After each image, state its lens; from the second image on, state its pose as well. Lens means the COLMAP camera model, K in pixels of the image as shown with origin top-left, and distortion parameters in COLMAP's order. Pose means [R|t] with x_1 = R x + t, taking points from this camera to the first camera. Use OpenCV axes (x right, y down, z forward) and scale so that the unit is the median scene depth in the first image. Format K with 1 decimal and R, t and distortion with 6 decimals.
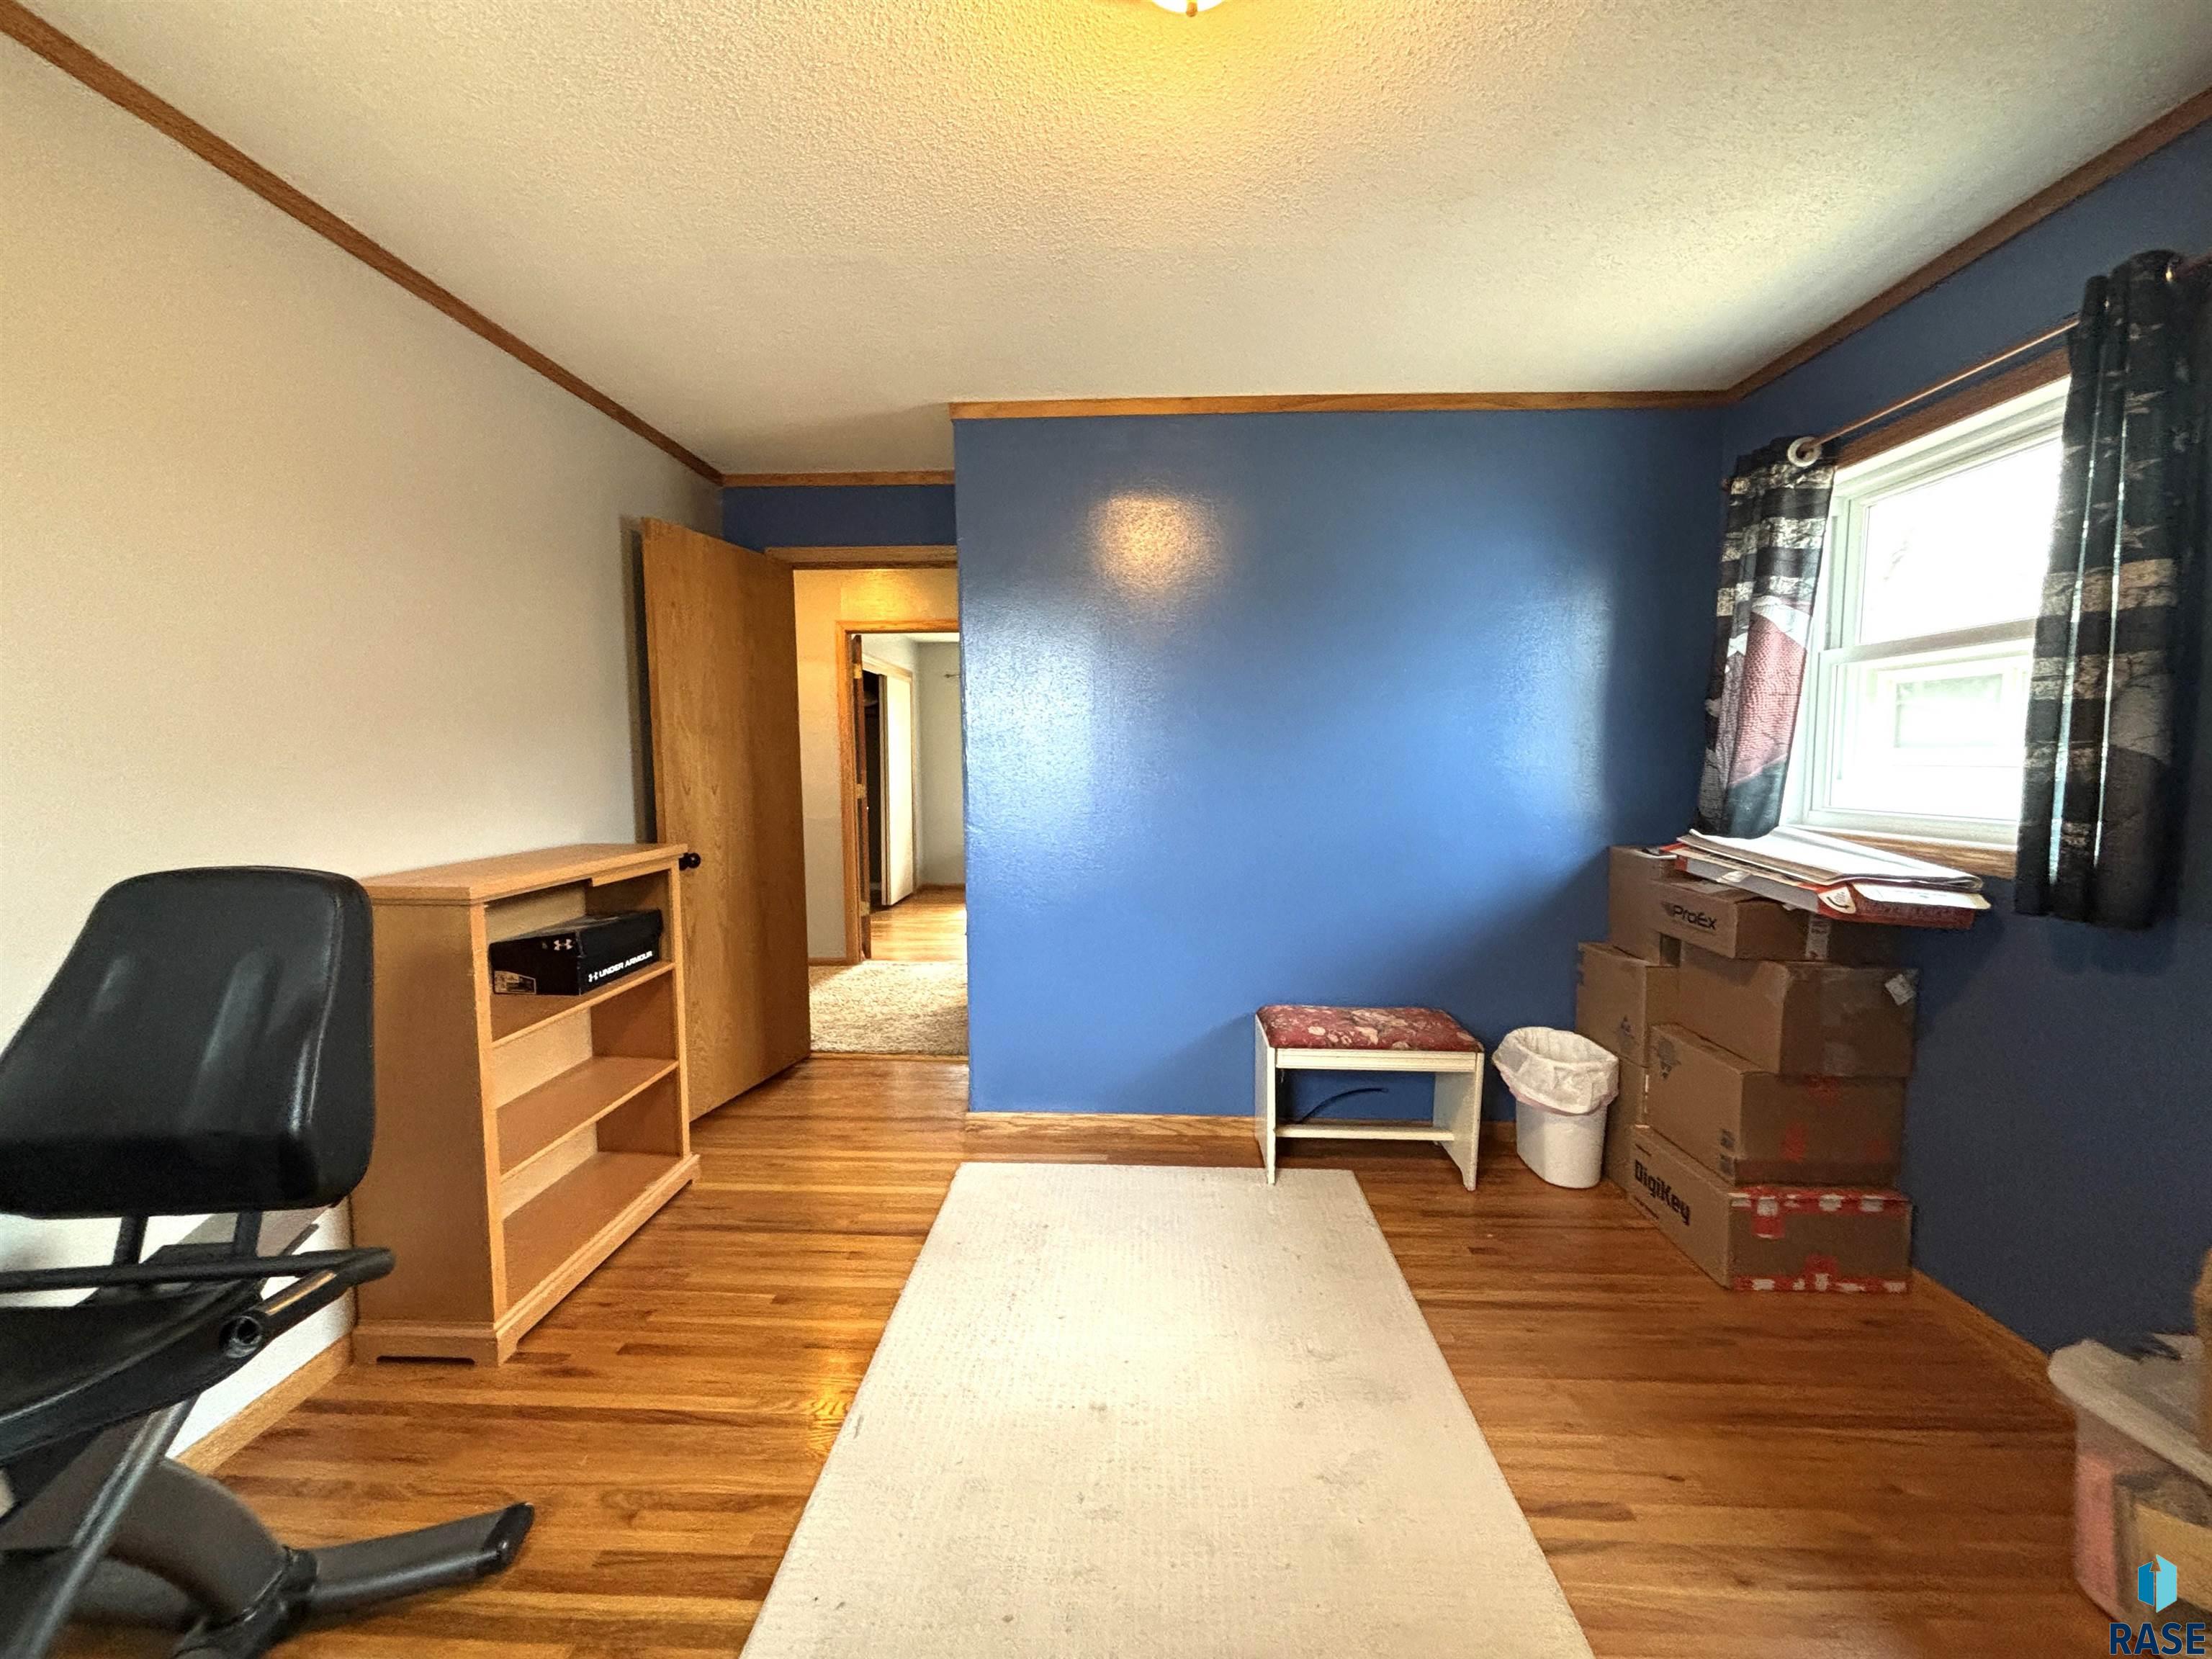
lens RADIAL K [[889.8, 0, 1115.9], [0, 889.8, 821.2], [0, 0, 1]] dist [-0.000450, 0.000002]
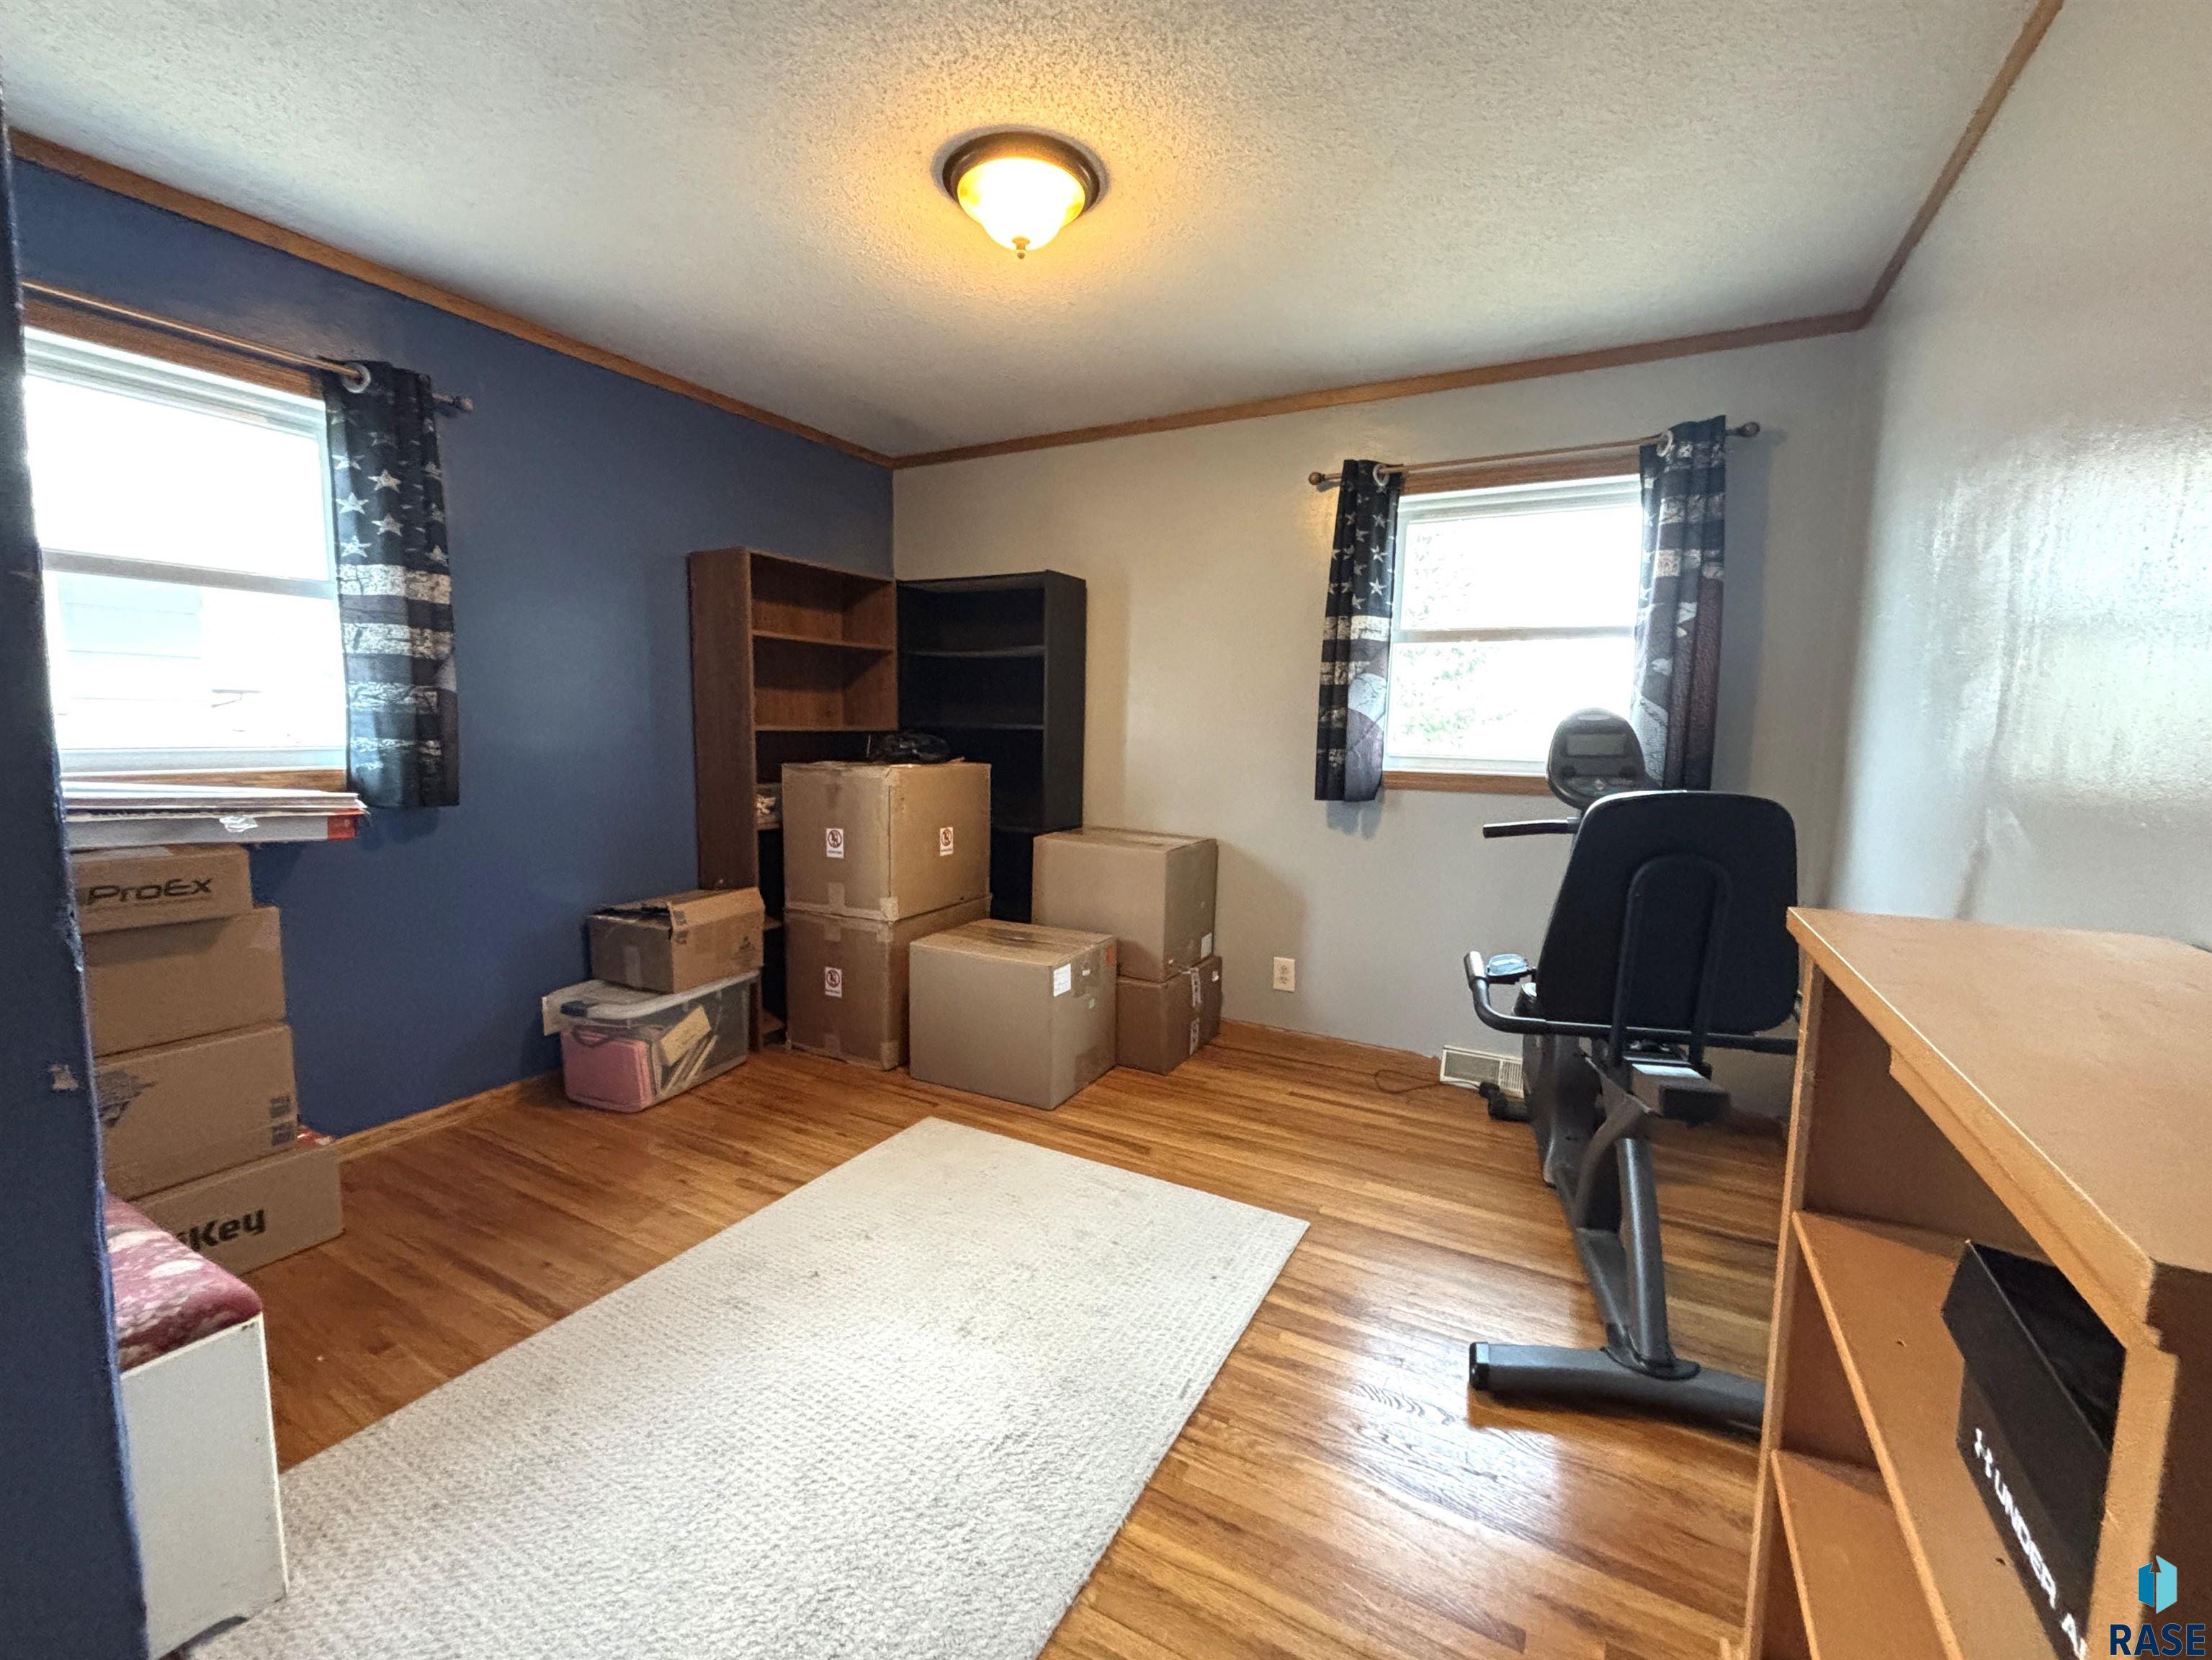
lens RADIAL K [[889.9, 0, 1115.9], [0, 889.9, 821.7], [0, 0, 1]] dist [-0.000450, 0.000002]
pose [[-0.889861, -0.062457, 0.451936, -0.586586], [0.019108, 0.984614, 0.173697, -0.092409], [-0.455831, 0.163202, -0.874976, 1.661915]]
